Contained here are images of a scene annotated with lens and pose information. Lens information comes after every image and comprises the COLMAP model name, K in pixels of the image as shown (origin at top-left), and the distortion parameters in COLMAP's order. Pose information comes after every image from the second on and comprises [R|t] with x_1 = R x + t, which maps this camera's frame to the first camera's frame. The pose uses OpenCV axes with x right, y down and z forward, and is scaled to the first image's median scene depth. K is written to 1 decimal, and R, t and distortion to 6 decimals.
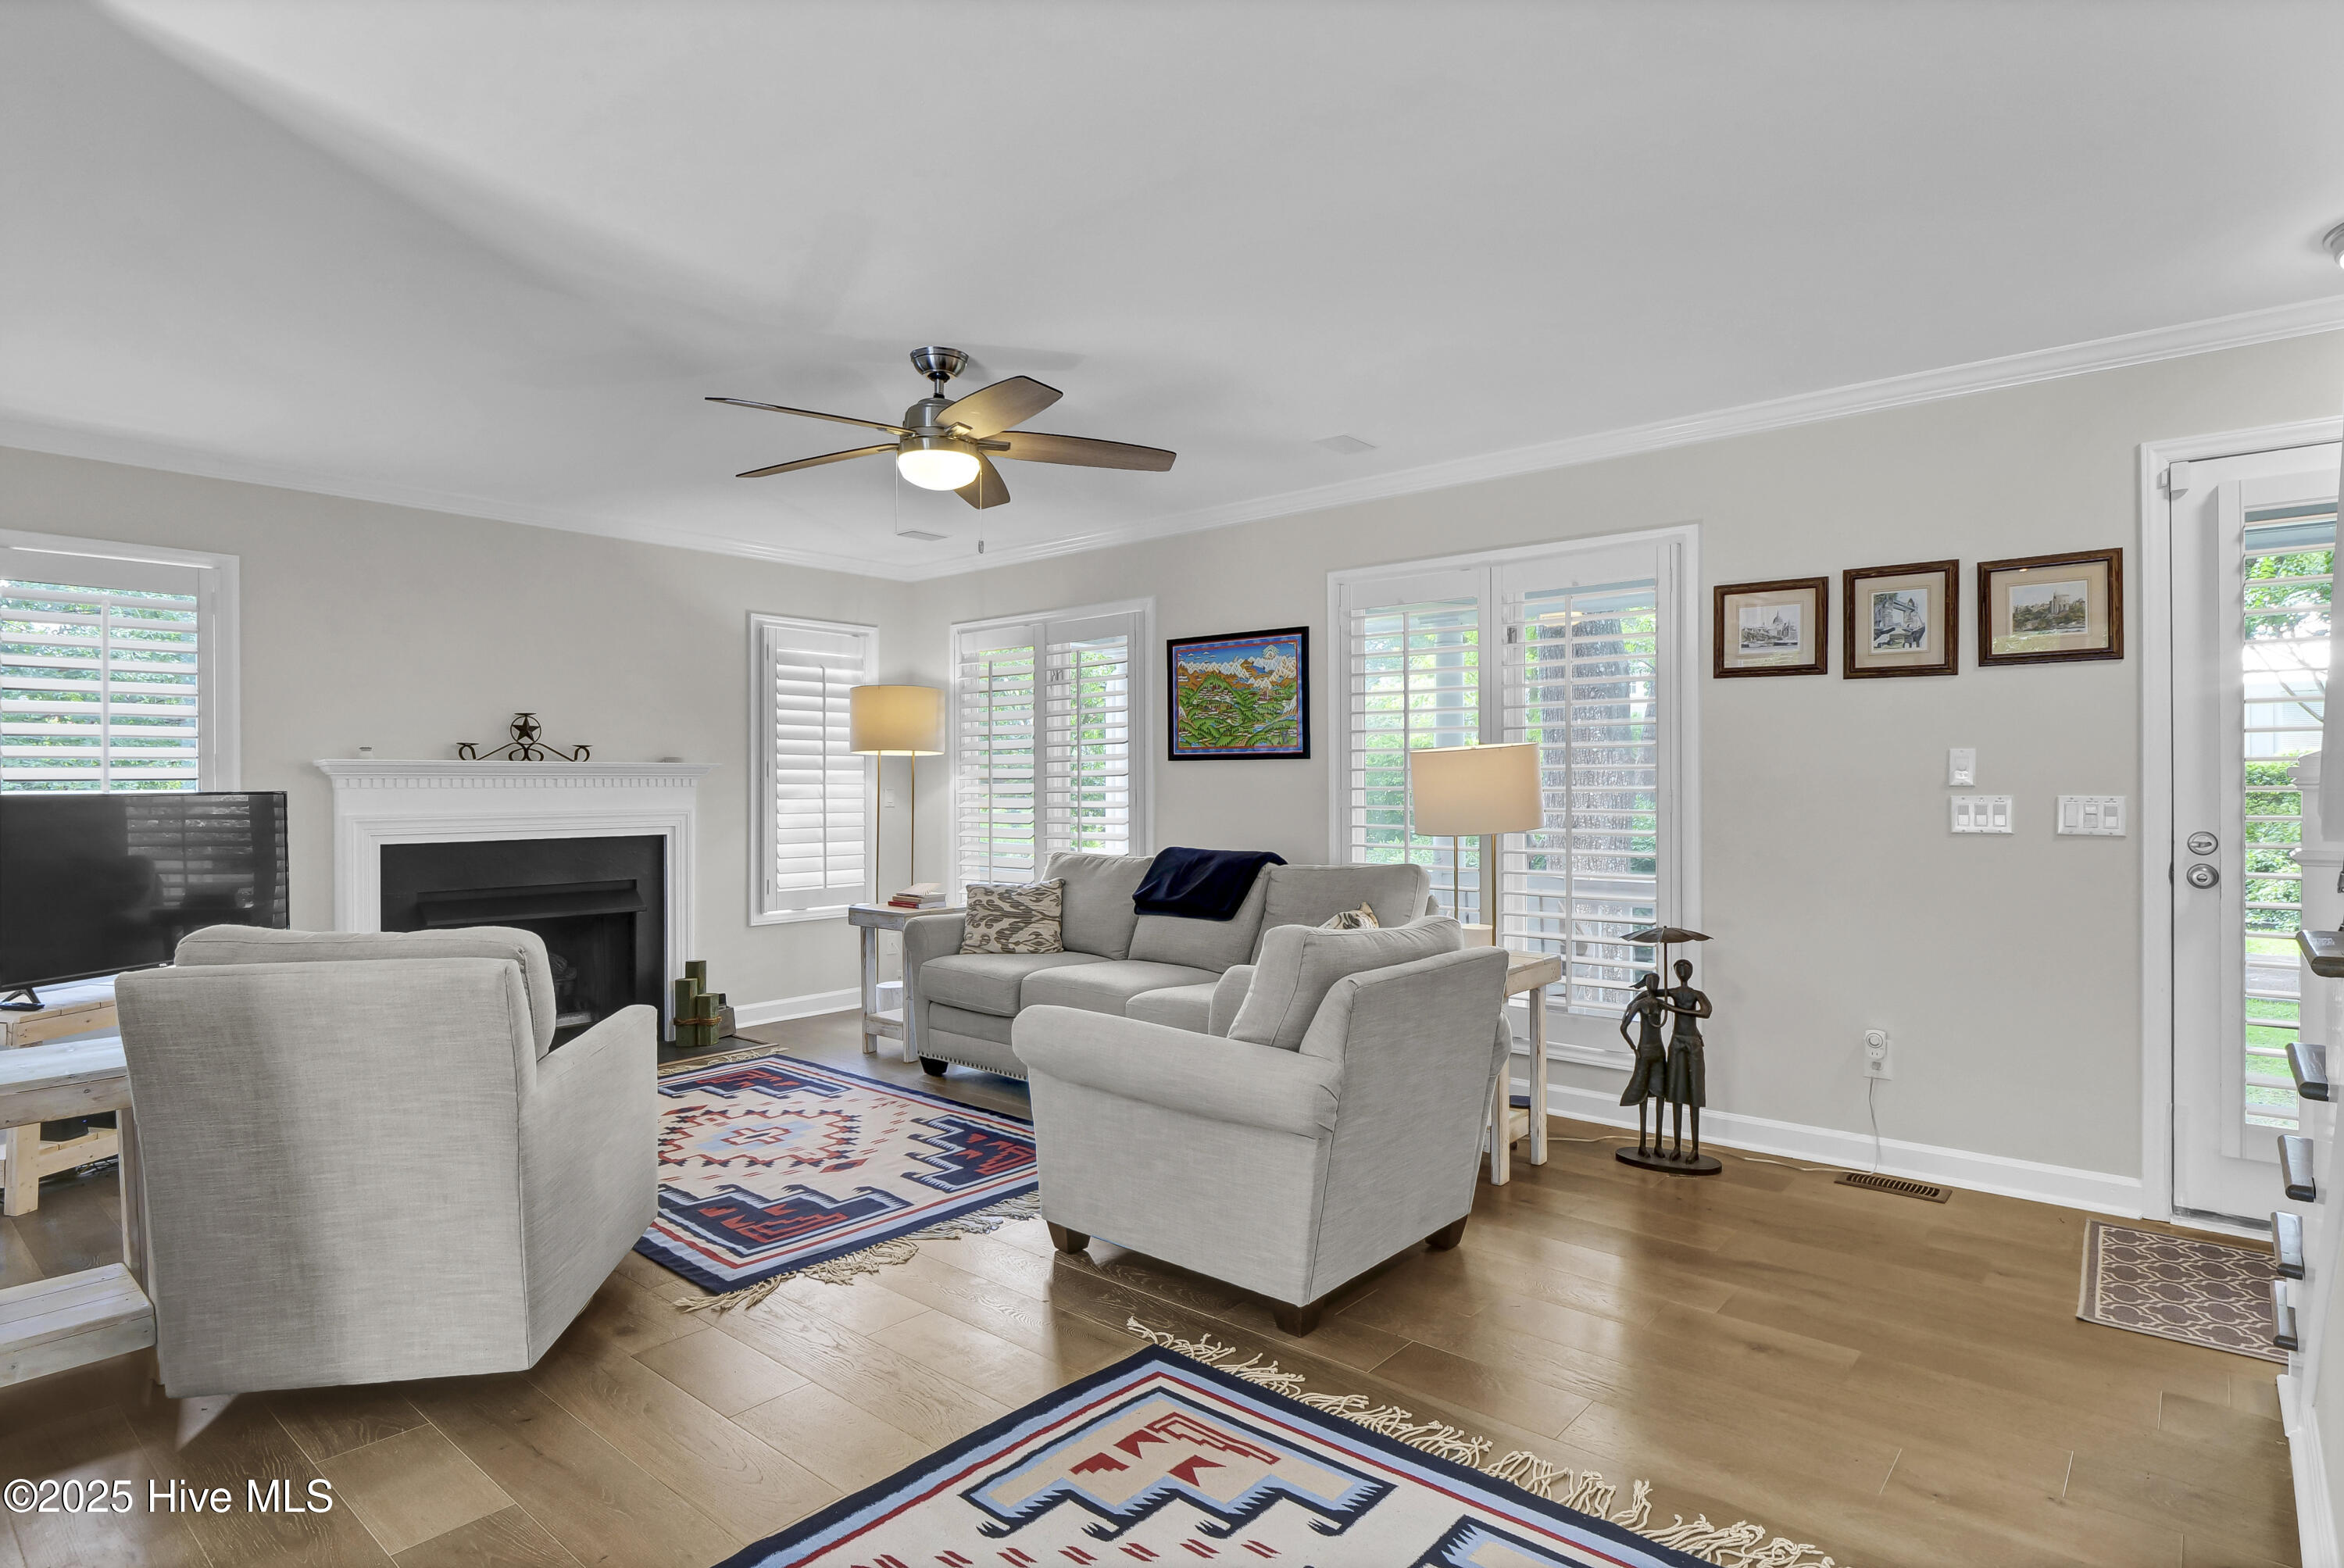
lens RADIAL K [[1229.9, 0, 1172.0], [0, 1229.9, 784.0], [0, 0, 1]] dist [-0.009019, -0.000746]
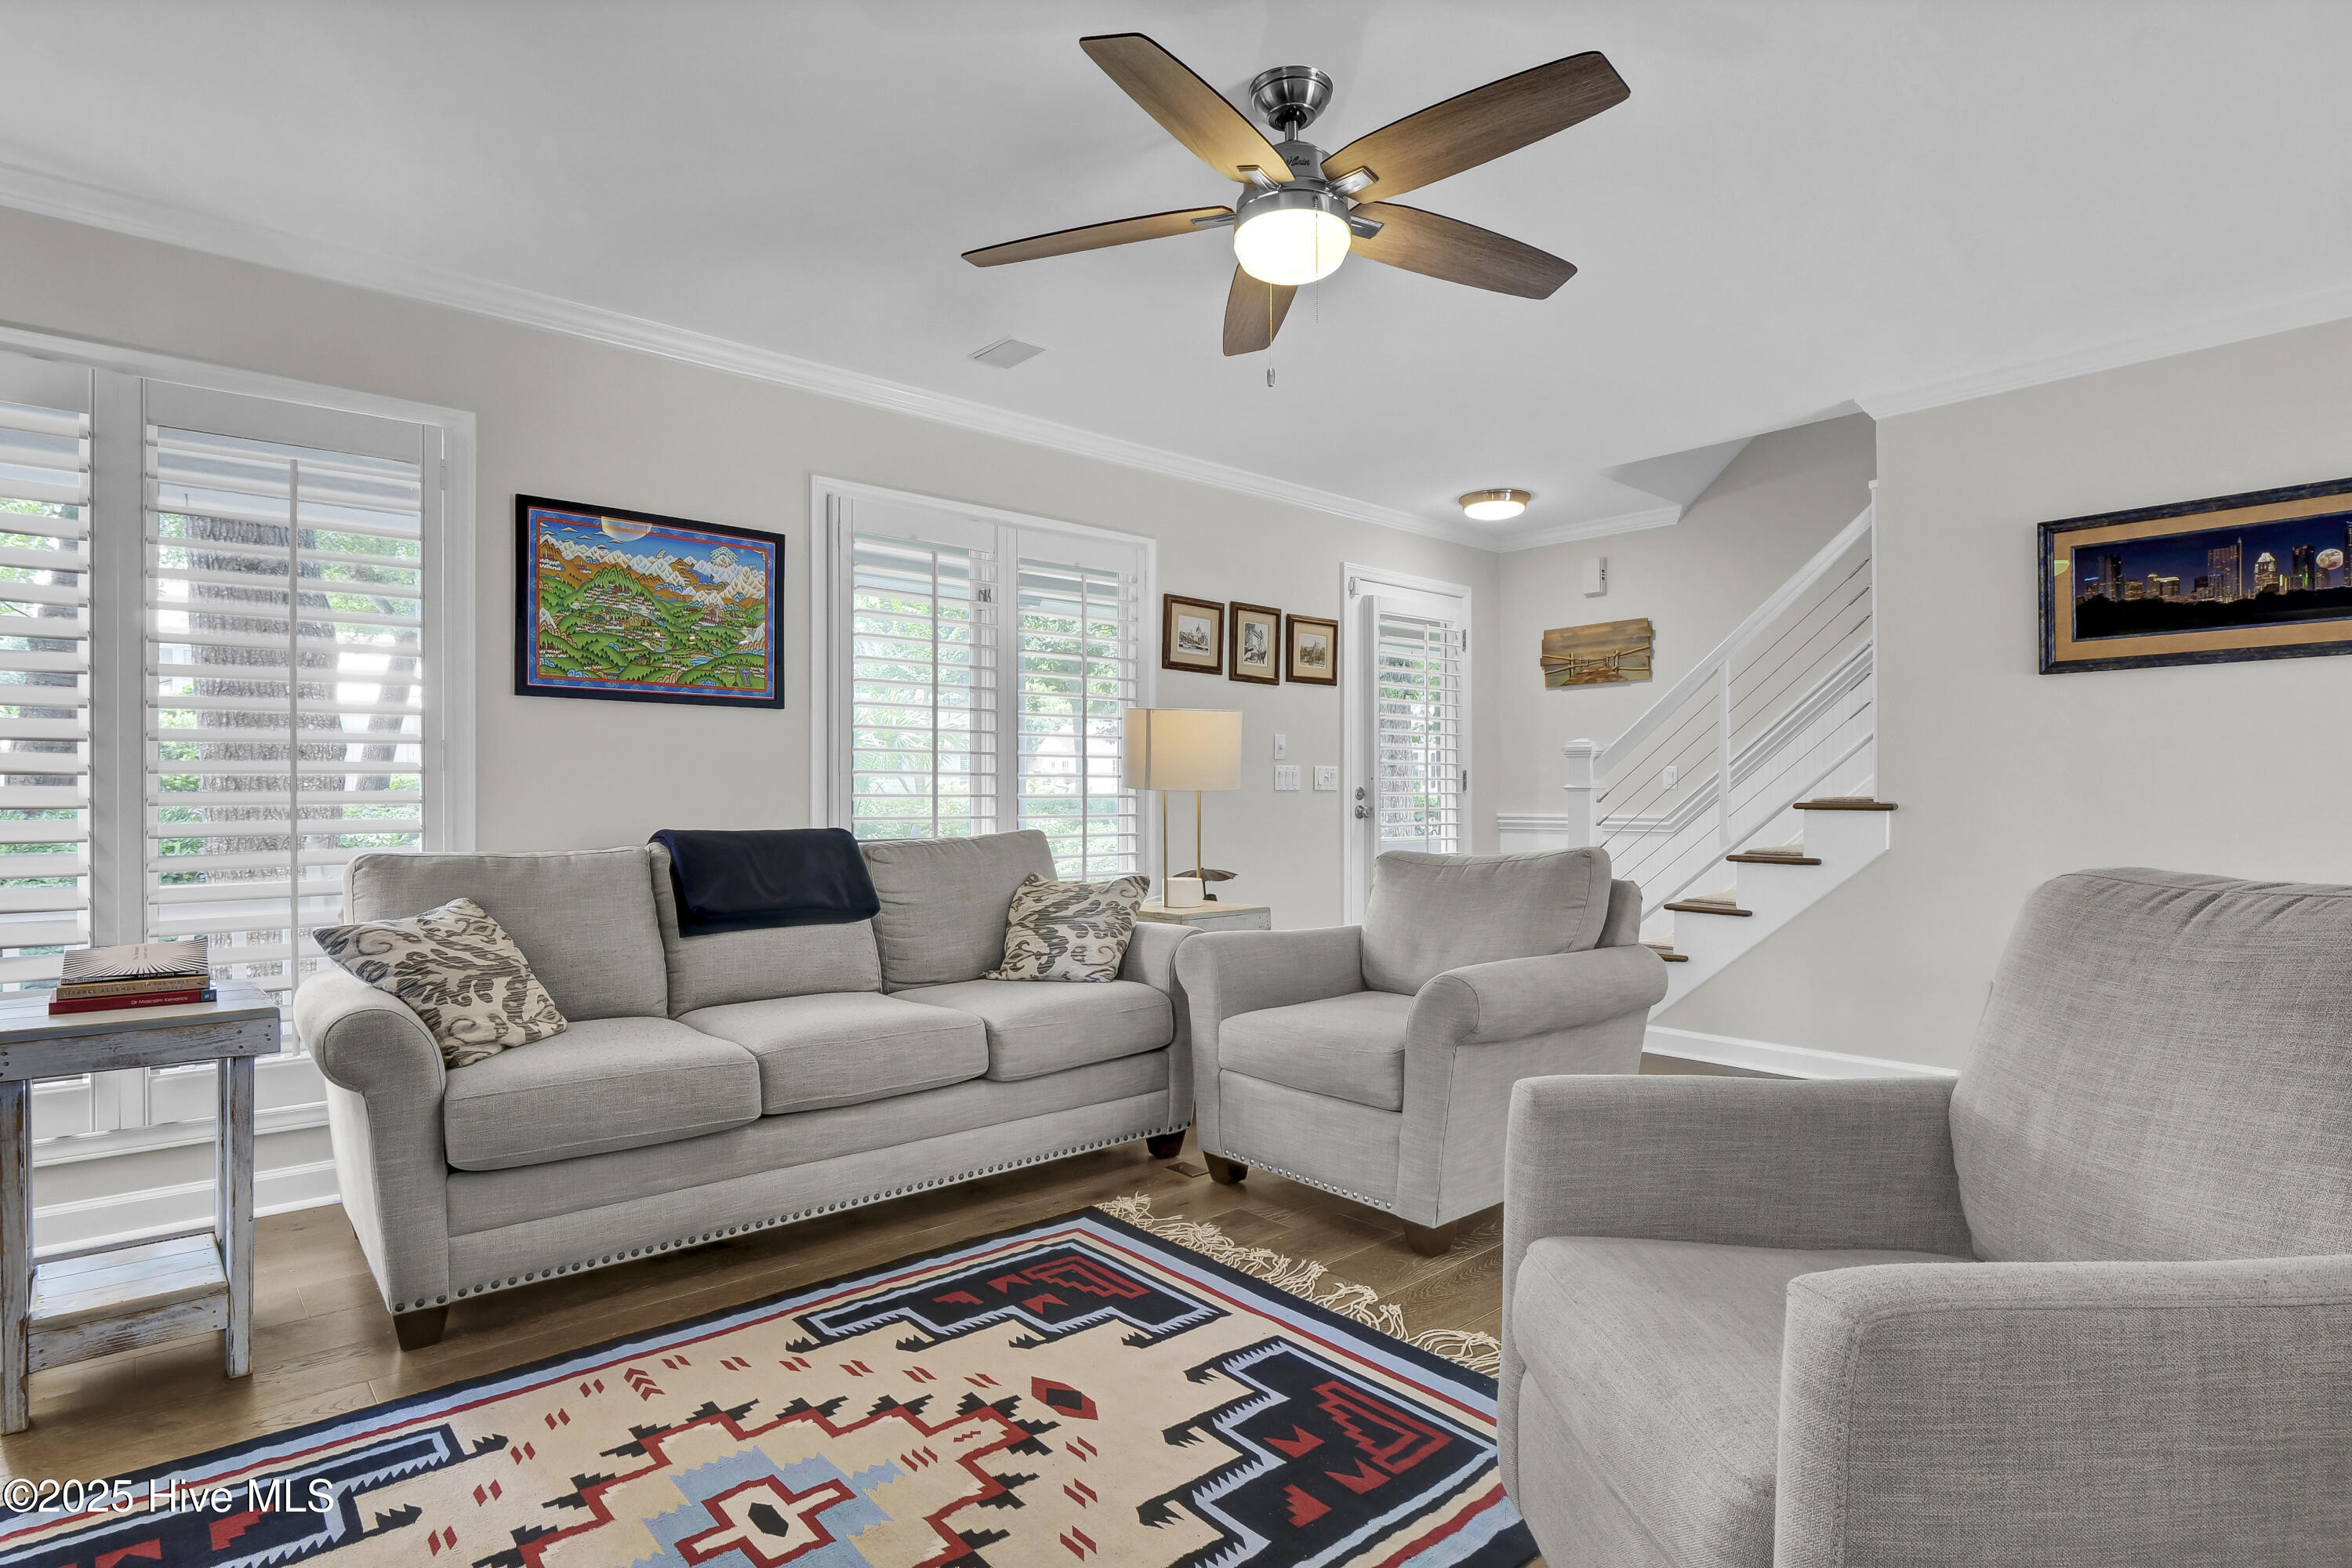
lens RADIAL K [[1194.4, 0, 1167.1], [0, 1194.4, 784.1], [0, 0, 1]] dist [-0.005072, -0.008541]
pose [[0.135723, 0.015158, 0.990631, -0.670350], [0.004162, 0.999865, -0.015869, 0.044123], [-0.990738, 0.006277, 0.135642, 0.758451]]
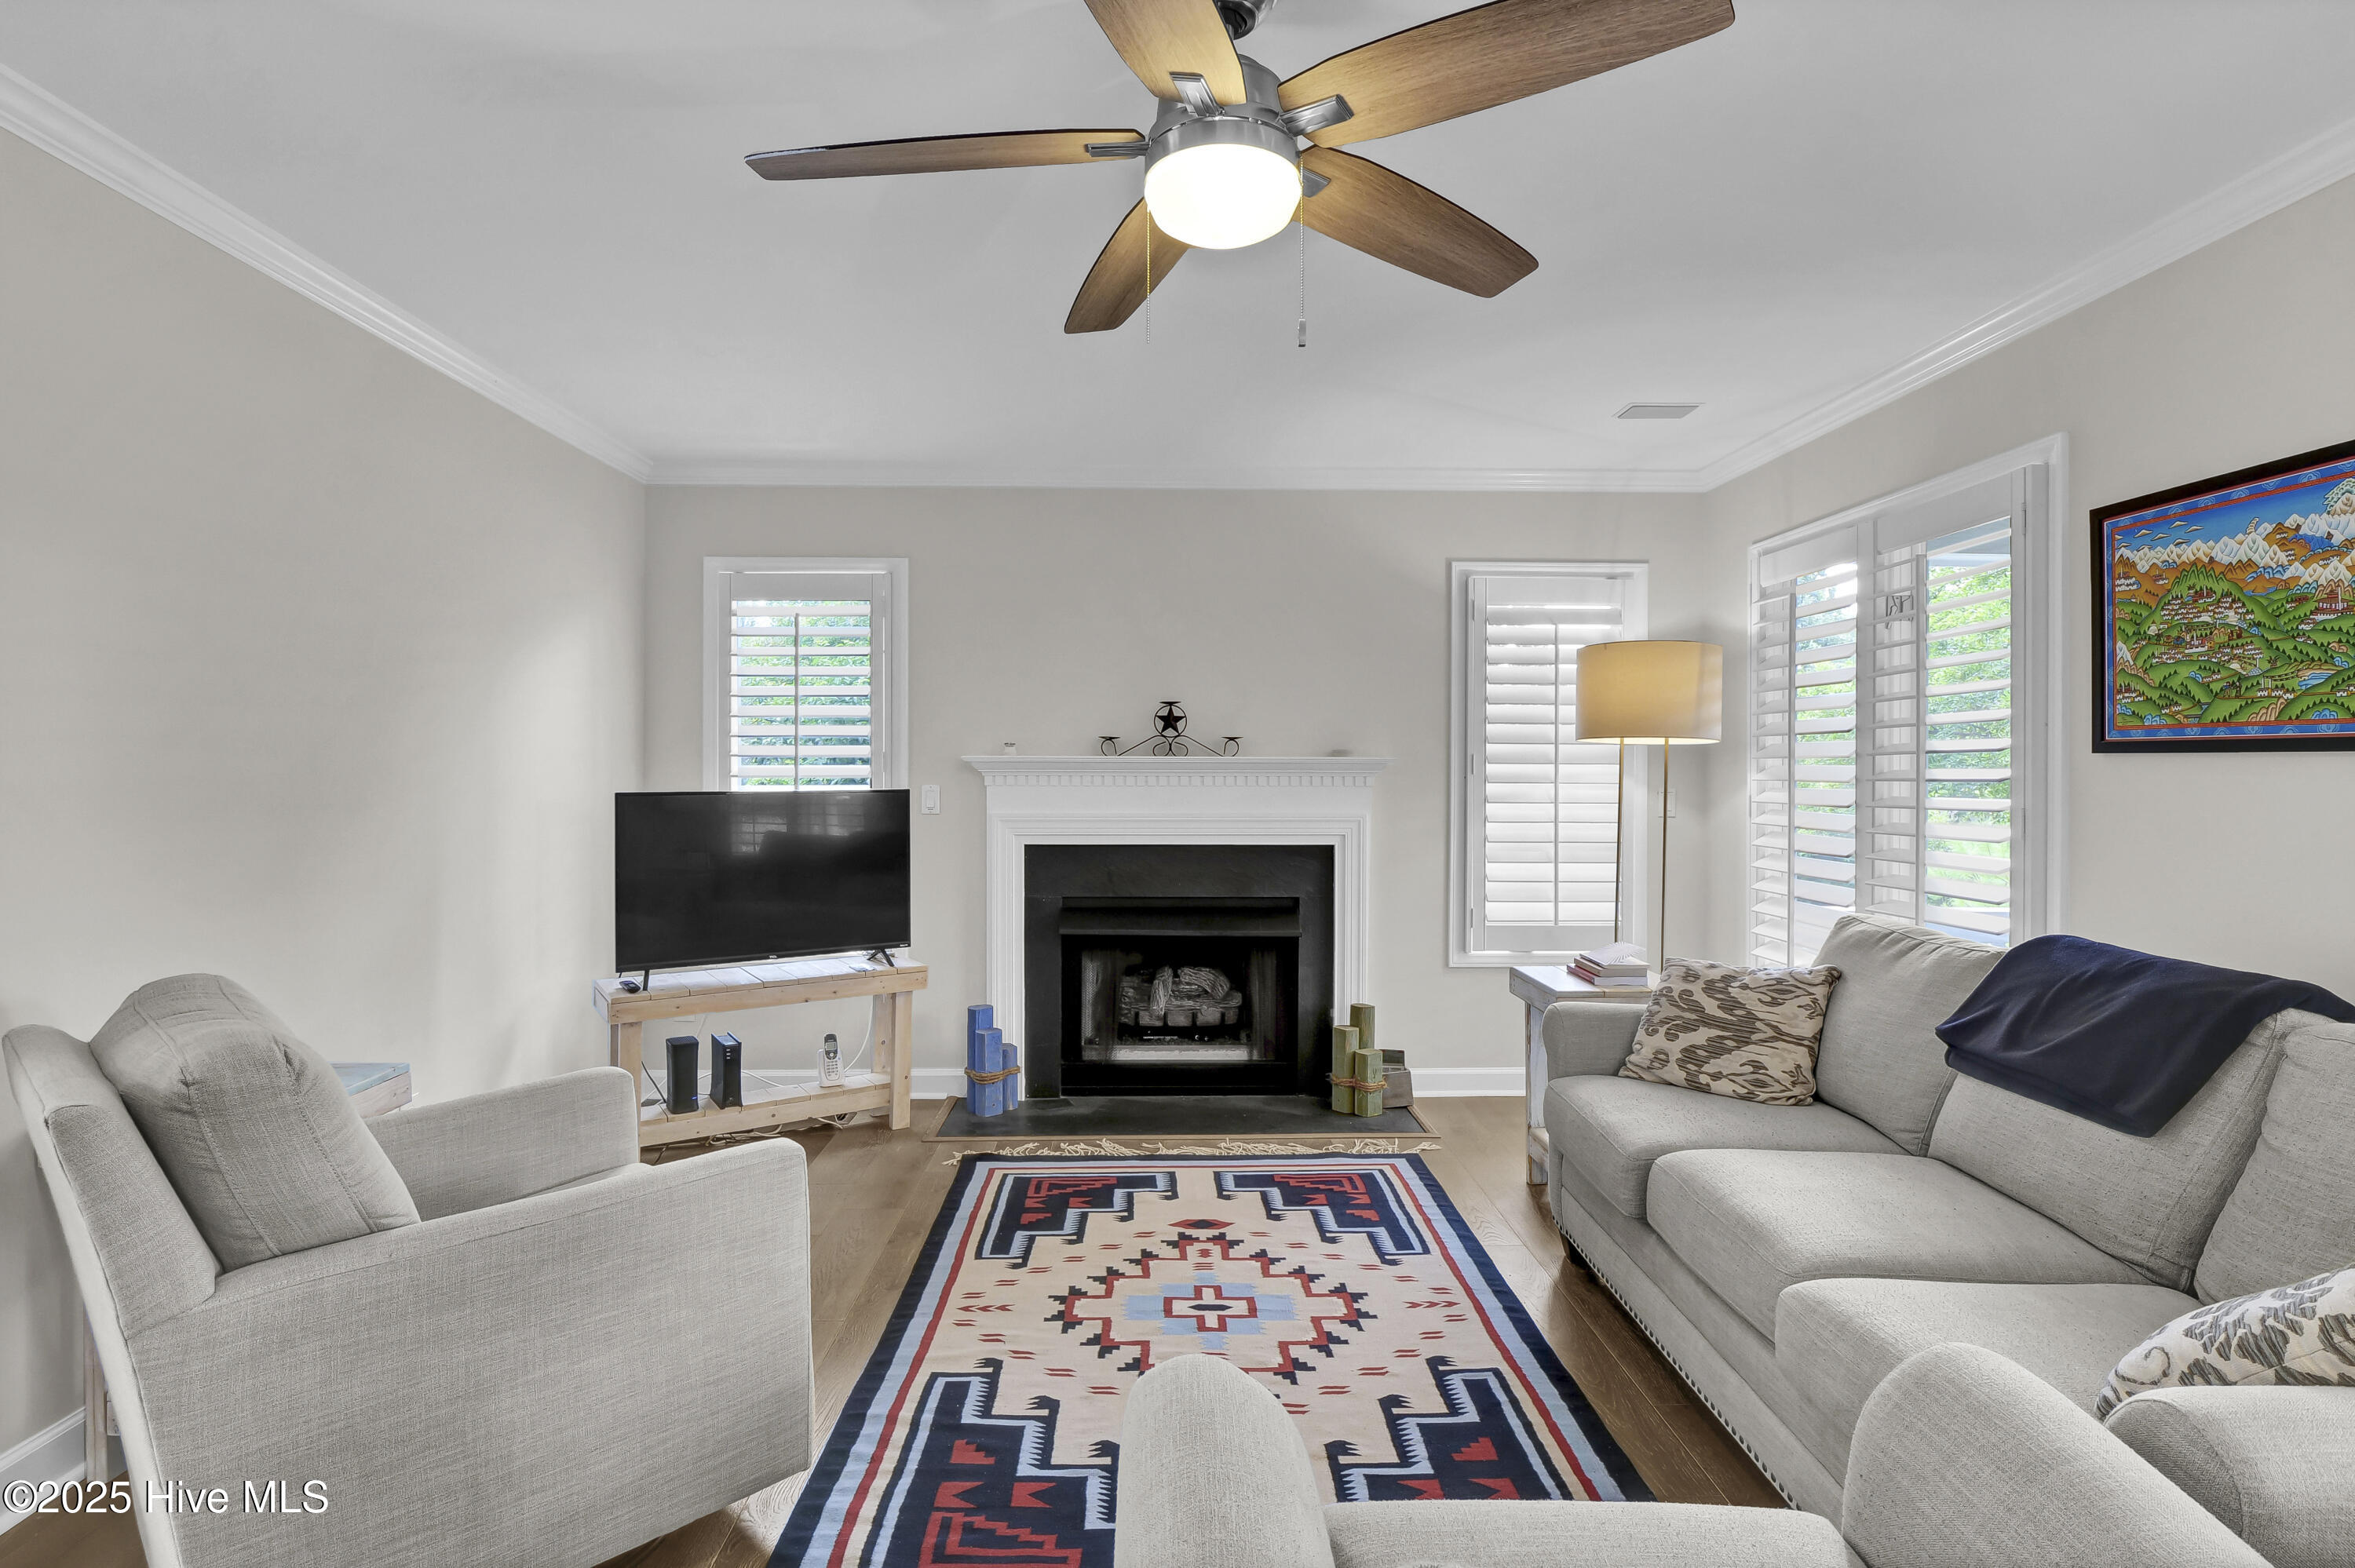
lens RADIAL K [[1186.8, 0, 1166.2], [0, 1186.8, 767.2], [0, 0, 1]] dist [-0.015365, -0.000600]
pose [[0.664827, 0.006520, -0.746969, 0.128526], [-0.004615, 0.999979, 0.004621, -0.017048], [0.746983, 0.000375, 0.664843, 0.506294]]
